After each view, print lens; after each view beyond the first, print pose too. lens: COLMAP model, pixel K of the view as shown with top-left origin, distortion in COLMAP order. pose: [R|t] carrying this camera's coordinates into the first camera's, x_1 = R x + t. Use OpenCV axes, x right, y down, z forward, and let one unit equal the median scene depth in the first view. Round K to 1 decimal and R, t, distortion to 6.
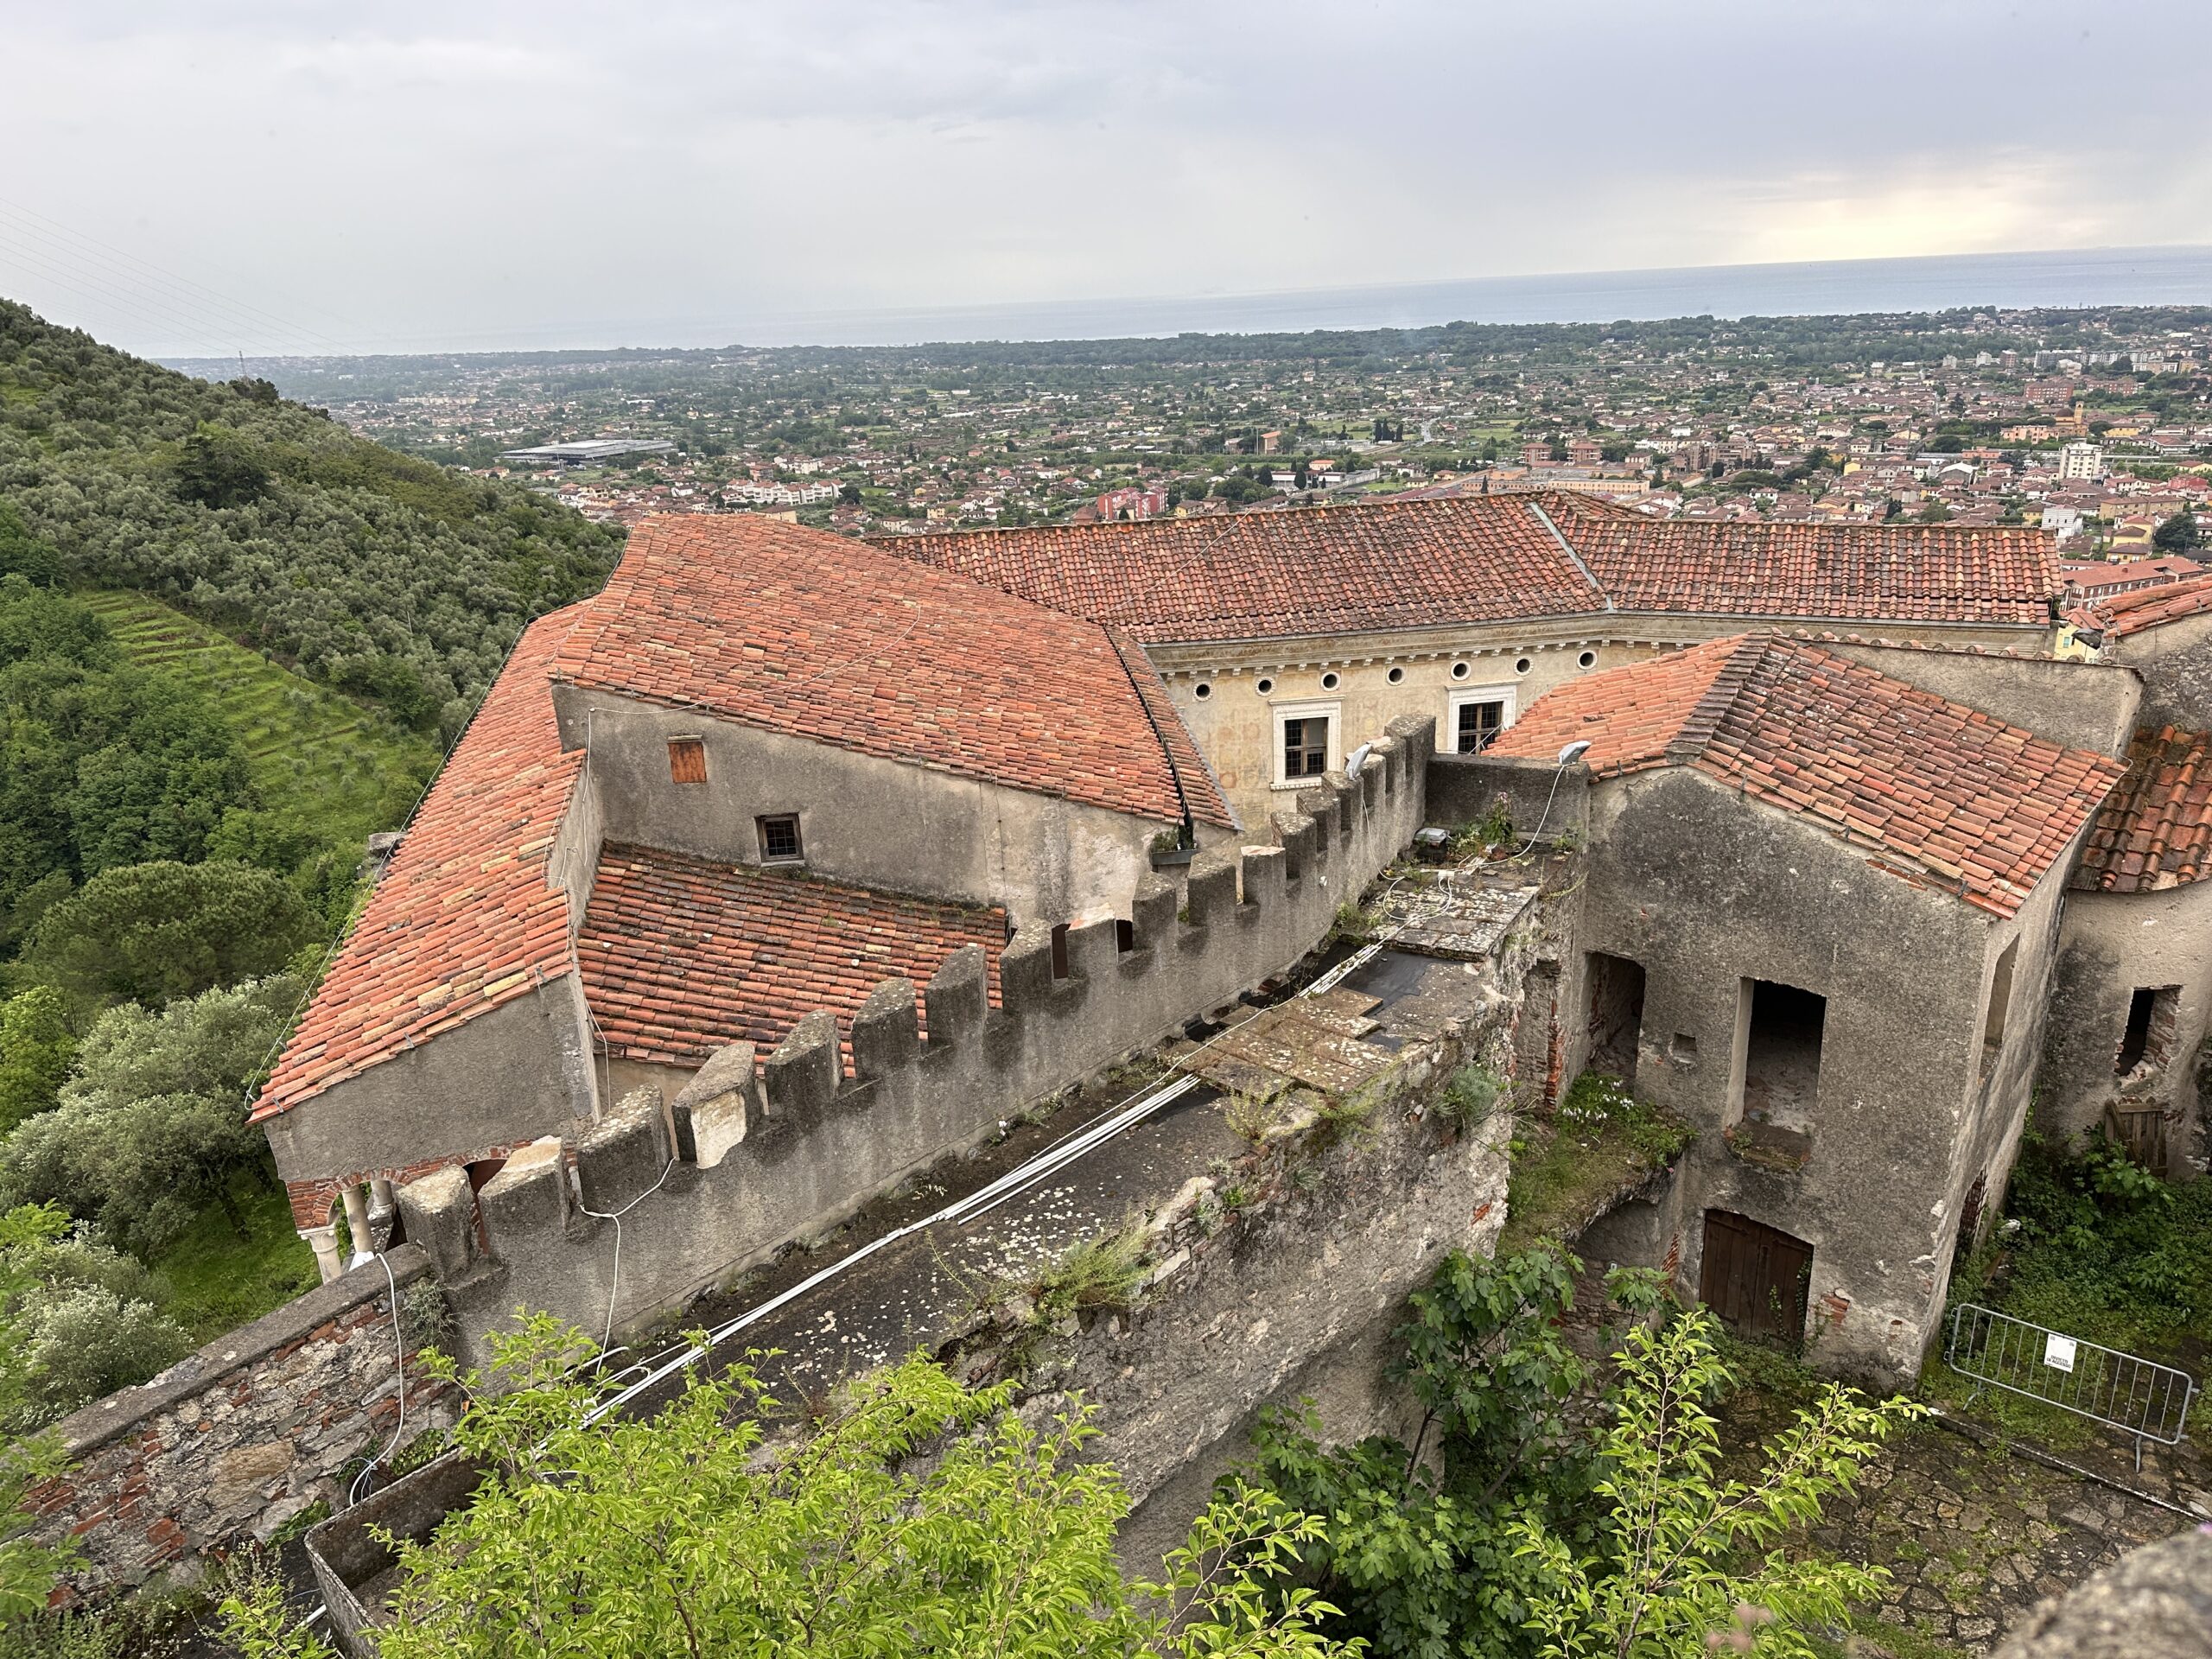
lens RADIAL K [[1548.5, 0, 1096.6], [0, 1548.5, 825.0], [0, 0, 1]] dist [0.108444, -0.161318]
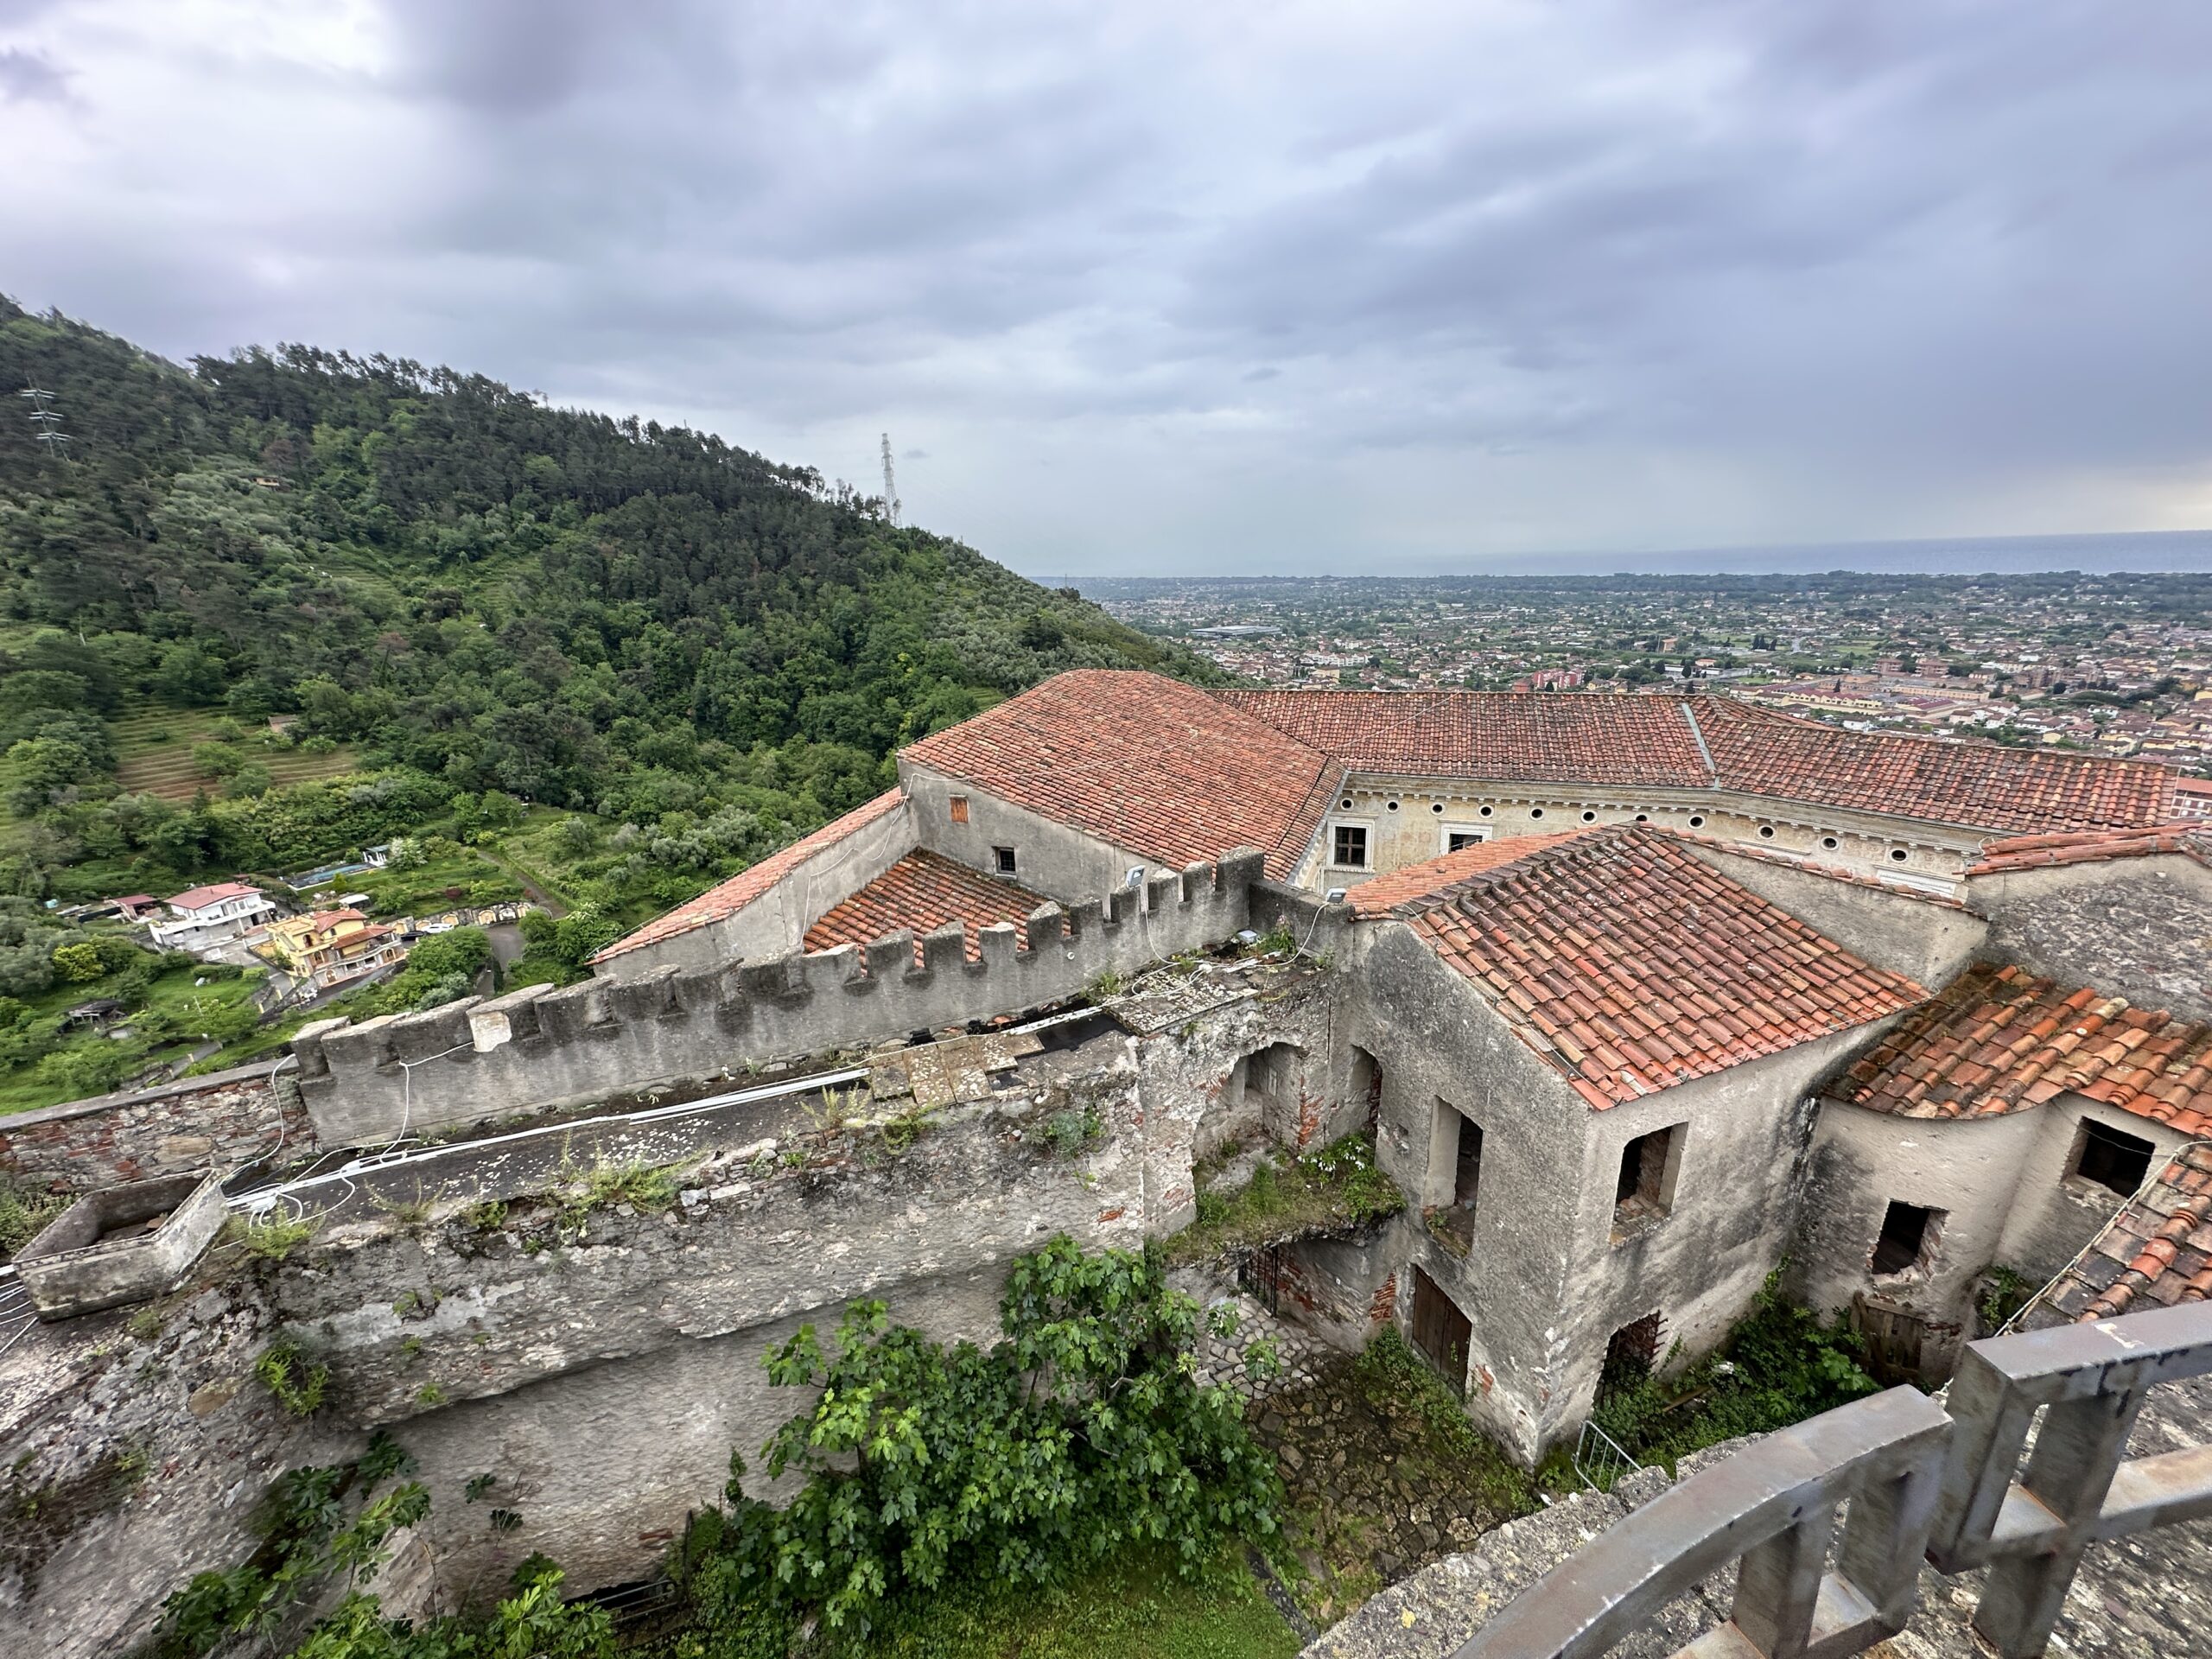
lens RADIAL K [[887.2, 0, 1093.7], [0, 887.2, 825.2], [0, 0, 1]] dist [0.002424, -0.006717]
pose [[0.894303, 0.141151, -0.424616, 0.388463], [-0.150545, 0.988536, 0.011540, -0.074931], [0.421377, 0.053604, 0.905300, 0.202200]]
